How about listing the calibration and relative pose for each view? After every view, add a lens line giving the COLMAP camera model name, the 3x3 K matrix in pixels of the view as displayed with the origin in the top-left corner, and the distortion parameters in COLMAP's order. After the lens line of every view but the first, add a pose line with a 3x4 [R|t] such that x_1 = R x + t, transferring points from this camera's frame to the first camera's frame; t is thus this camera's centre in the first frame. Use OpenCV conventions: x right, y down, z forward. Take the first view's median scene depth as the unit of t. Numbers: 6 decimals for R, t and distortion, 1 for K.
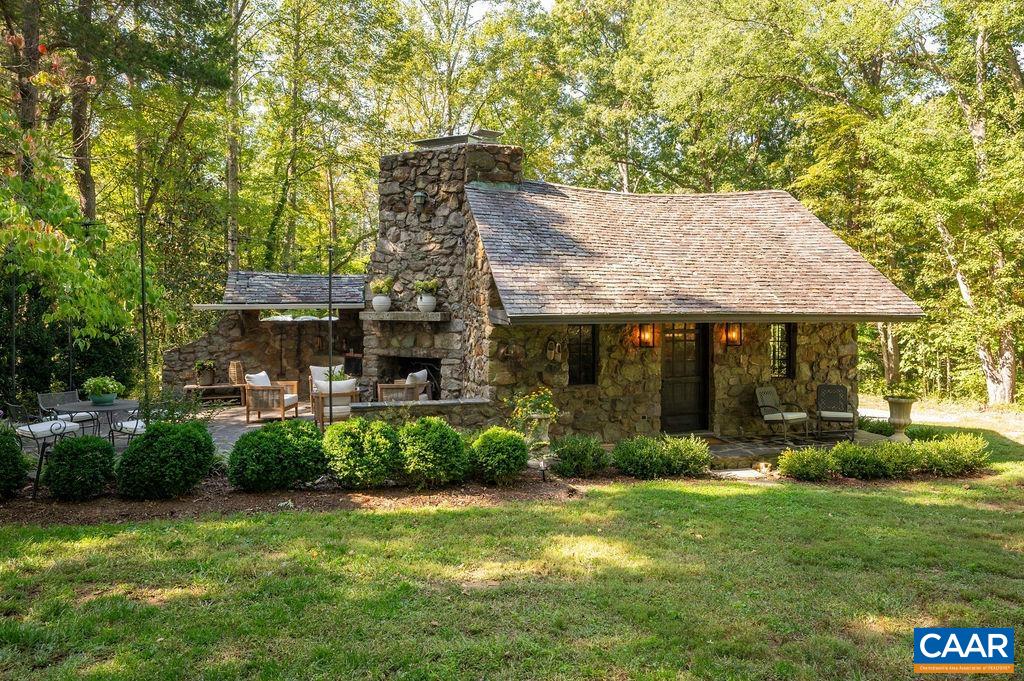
lens RADIAL K [[658.1, 0, 510.8], [0, 658.1, 340.4], [0, 0, 1]] dist [-0.005068, -0.000360]
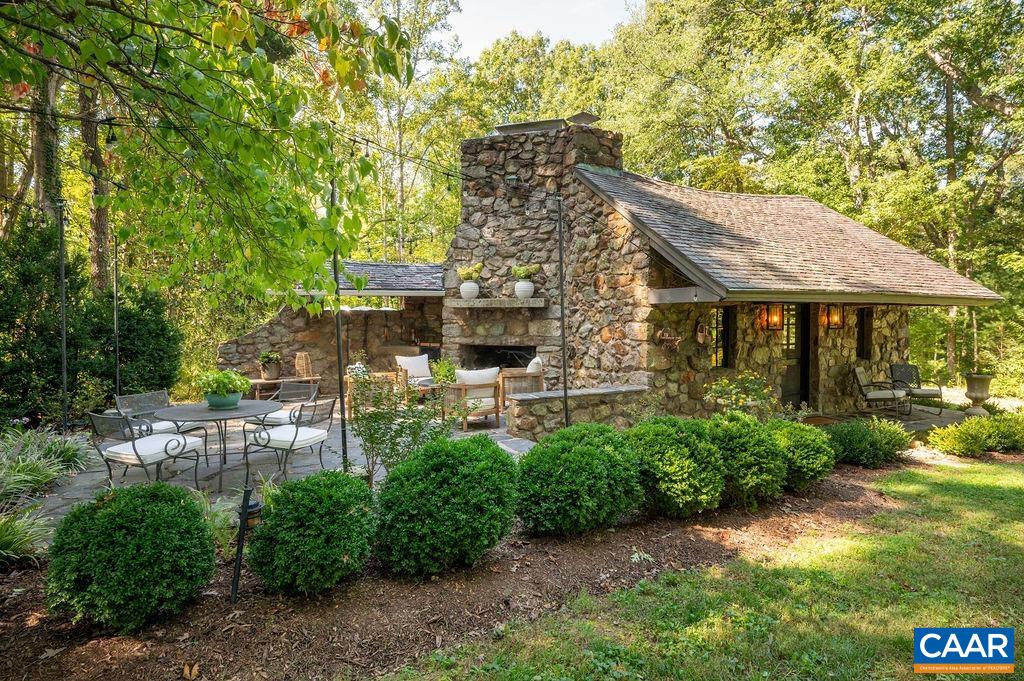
lens RADIAL K [[500.7, 0, 513.5], [0, 500.7, 340.3], [0, 0, 1]] dist [-0.005566, -0.000348]
pose [[0.982795, -0.010831, 0.184380, -0.277370], [0.010597, 0.999941, 0.002257, 0.016954], [-0.184394, -0.000264, 0.982852, 0.271832]]
